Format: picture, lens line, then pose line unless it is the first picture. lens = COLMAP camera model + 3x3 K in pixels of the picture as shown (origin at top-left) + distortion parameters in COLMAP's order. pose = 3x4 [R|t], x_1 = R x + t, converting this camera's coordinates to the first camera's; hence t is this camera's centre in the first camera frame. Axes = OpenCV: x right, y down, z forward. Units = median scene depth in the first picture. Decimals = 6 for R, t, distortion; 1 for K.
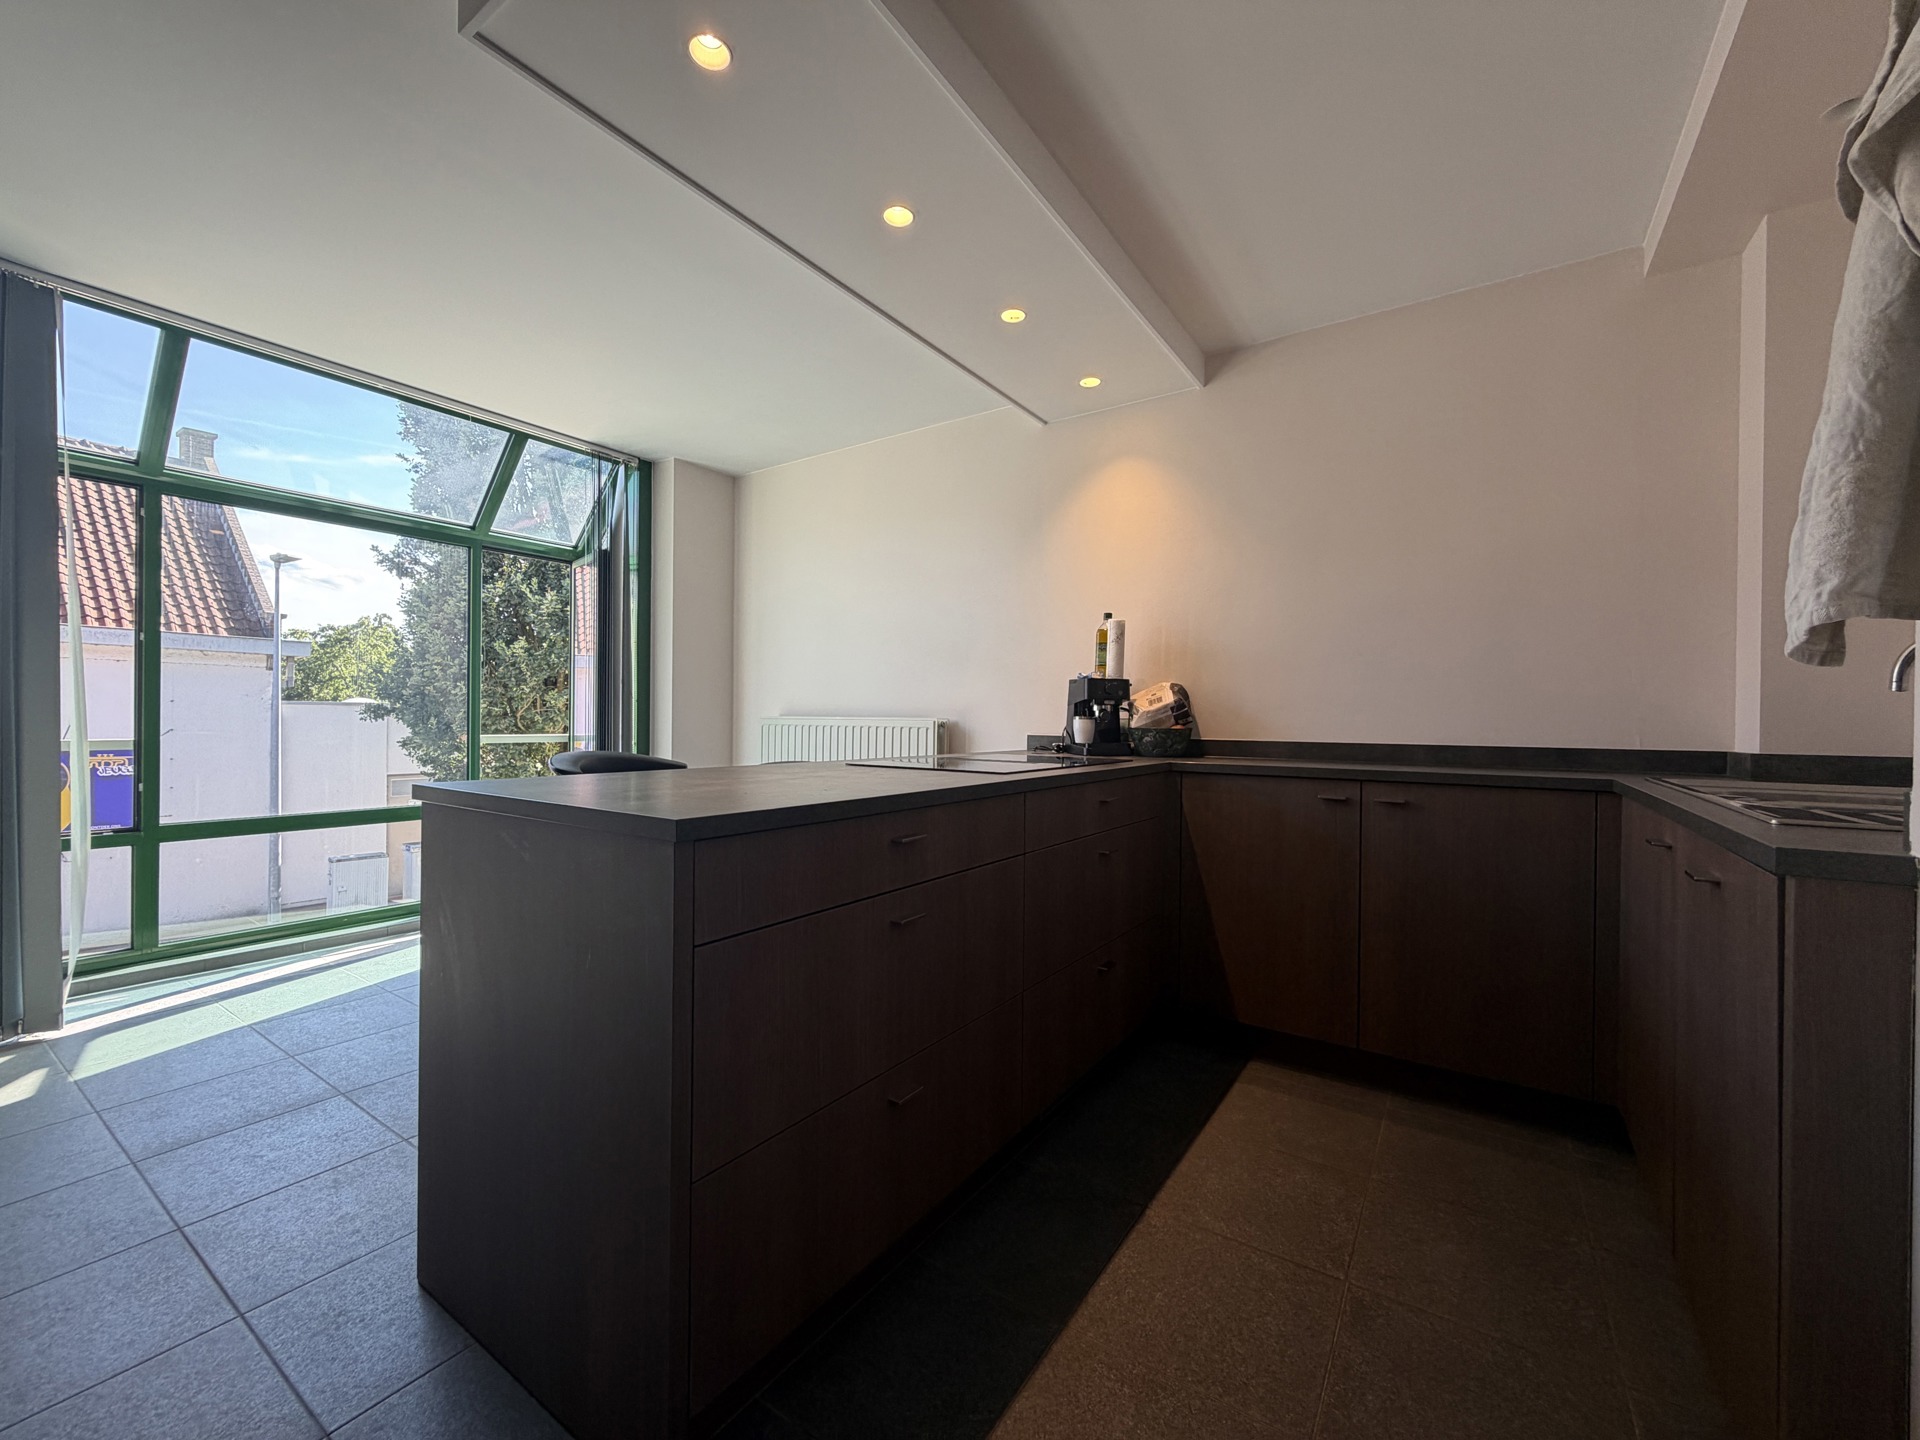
lens RADIAL K [[776.5, 0, 965.3], [0, 776.5, 723.6], [0, 0, 1]] dist [-0.023534, 0.008839]
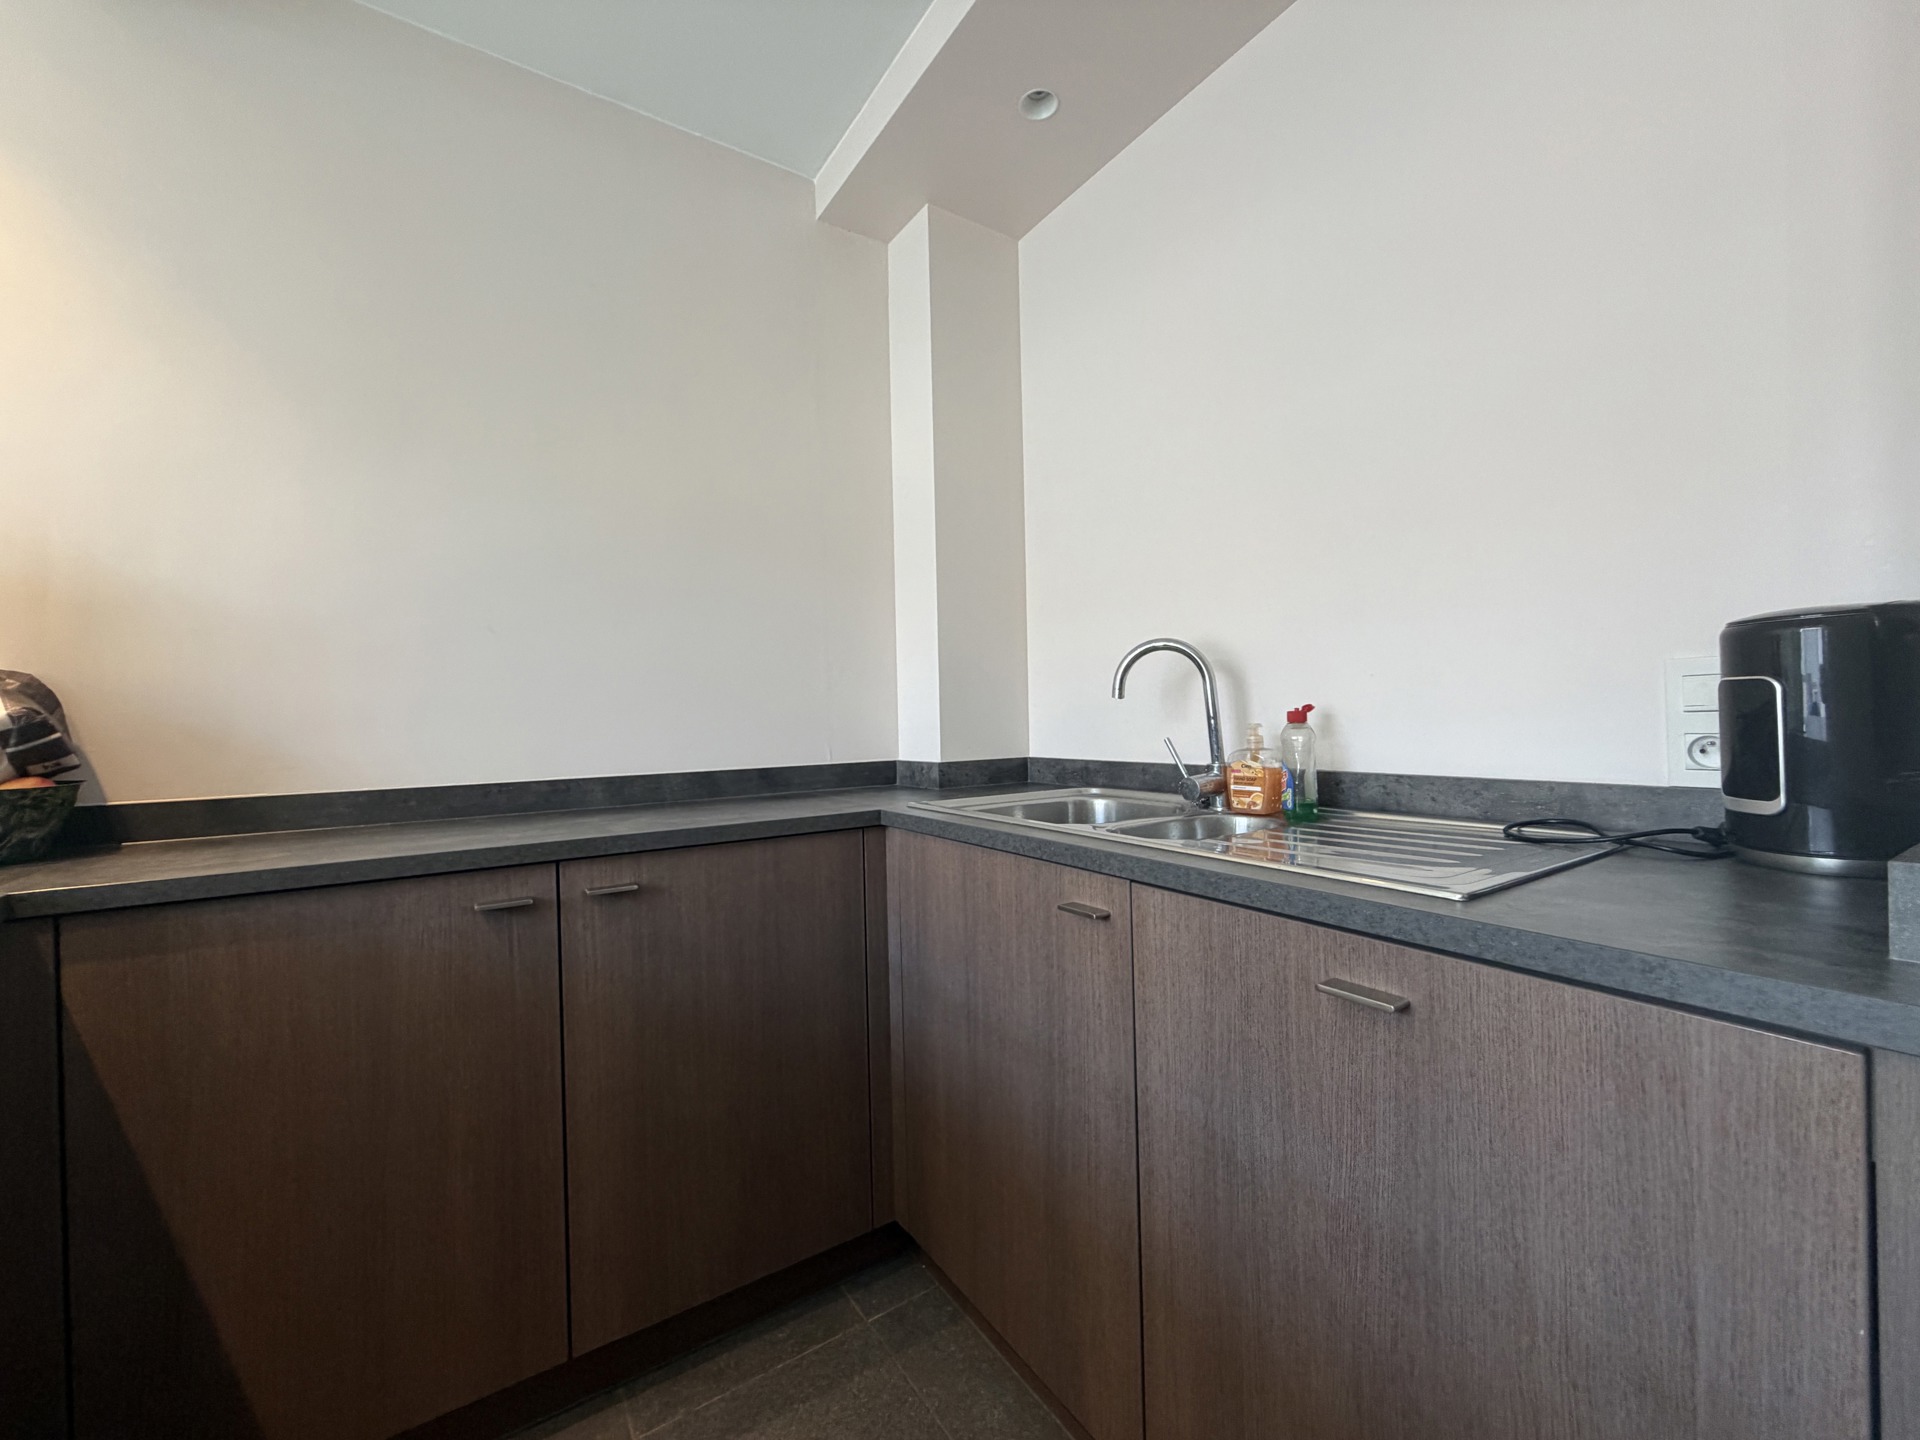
lens RADIAL K [[776.5, 0, 965.3], [0, 776.5, 723.6], [0, 0, 1]] dist [-0.023534, 0.008839]
pose [[0.386505, -0.027280, 0.921884, 0.131754], [0.030733, 0.999388, 0.016688, -0.021674], [-0.921775, 0.021882, 0.387107, 0.527694]]
